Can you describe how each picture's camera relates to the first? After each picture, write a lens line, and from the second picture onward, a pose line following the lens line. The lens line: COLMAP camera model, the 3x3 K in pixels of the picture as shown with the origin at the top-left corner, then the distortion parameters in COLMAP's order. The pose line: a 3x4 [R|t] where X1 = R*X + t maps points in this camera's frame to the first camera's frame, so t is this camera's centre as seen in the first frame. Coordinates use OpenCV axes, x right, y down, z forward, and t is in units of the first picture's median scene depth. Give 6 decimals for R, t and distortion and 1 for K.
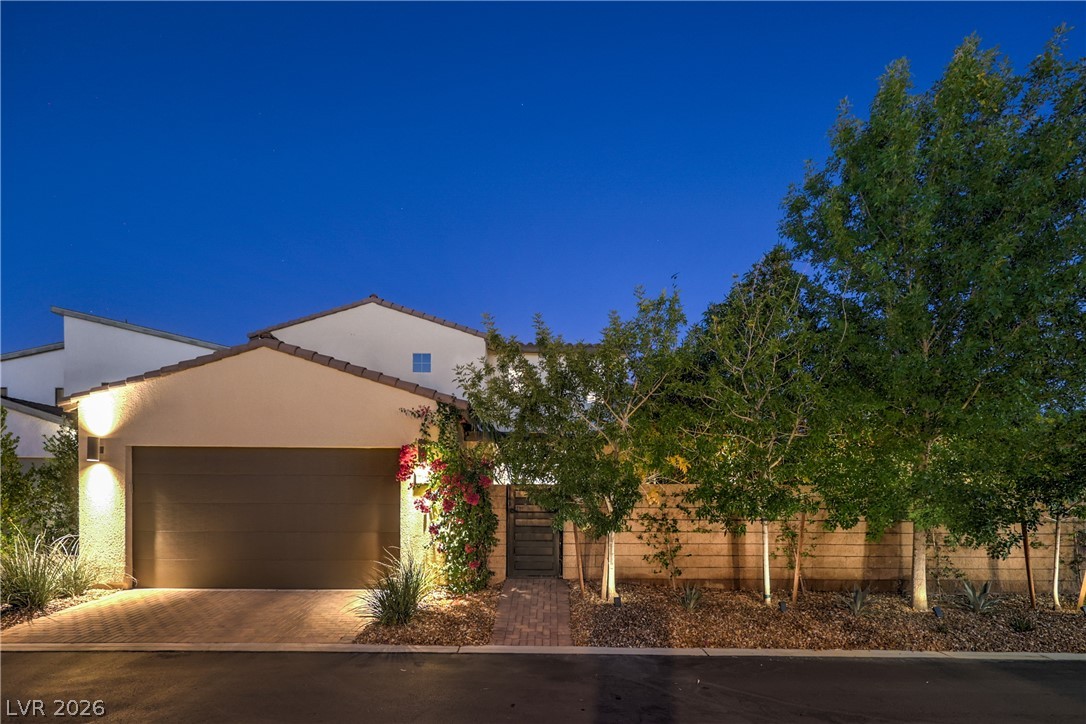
lens RADIAL K [[447.4, 0, 545.4], [0, 447.4, 368.1], [0, 0, 1]] dist [0.015588, 0.000278]
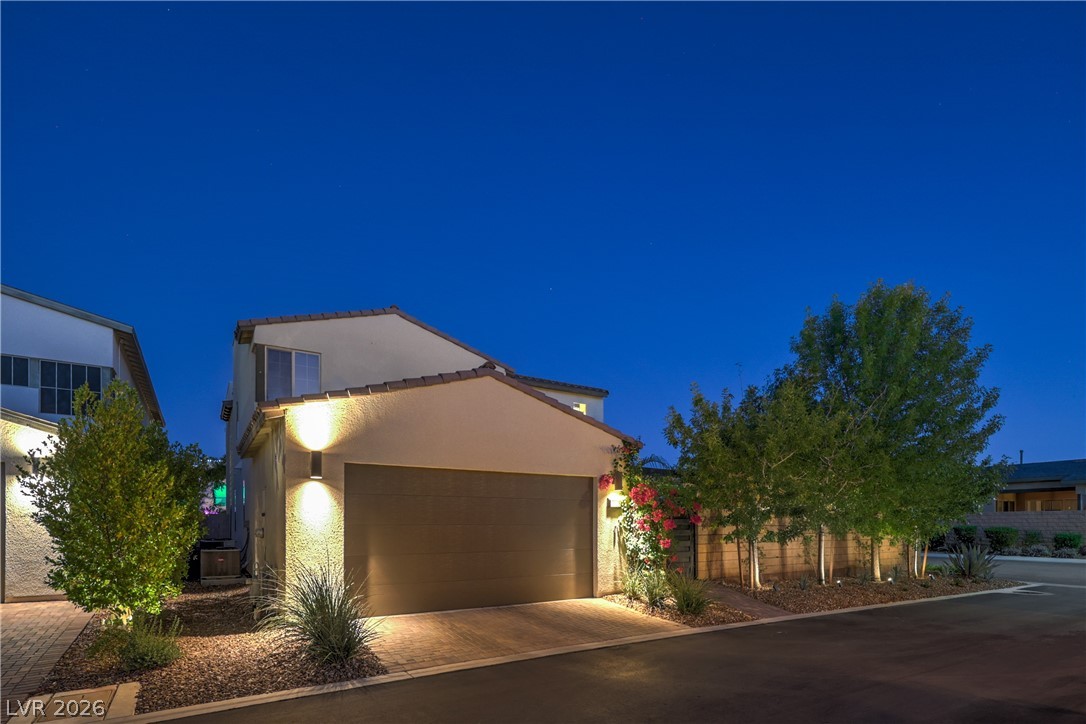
lens RADIAL K [[442.1, 0, 543.0], [0, 442.1, 362.0], [0, 0, 1]] dist [0.037309, -0.000068]
pose [[0.875511, 0.156163, 0.457267, -1.031773], [-0.133209, 0.987669, -0.082253, -0.011617], [-0.464474, 0.011102, 0.885517, -0.002227]]
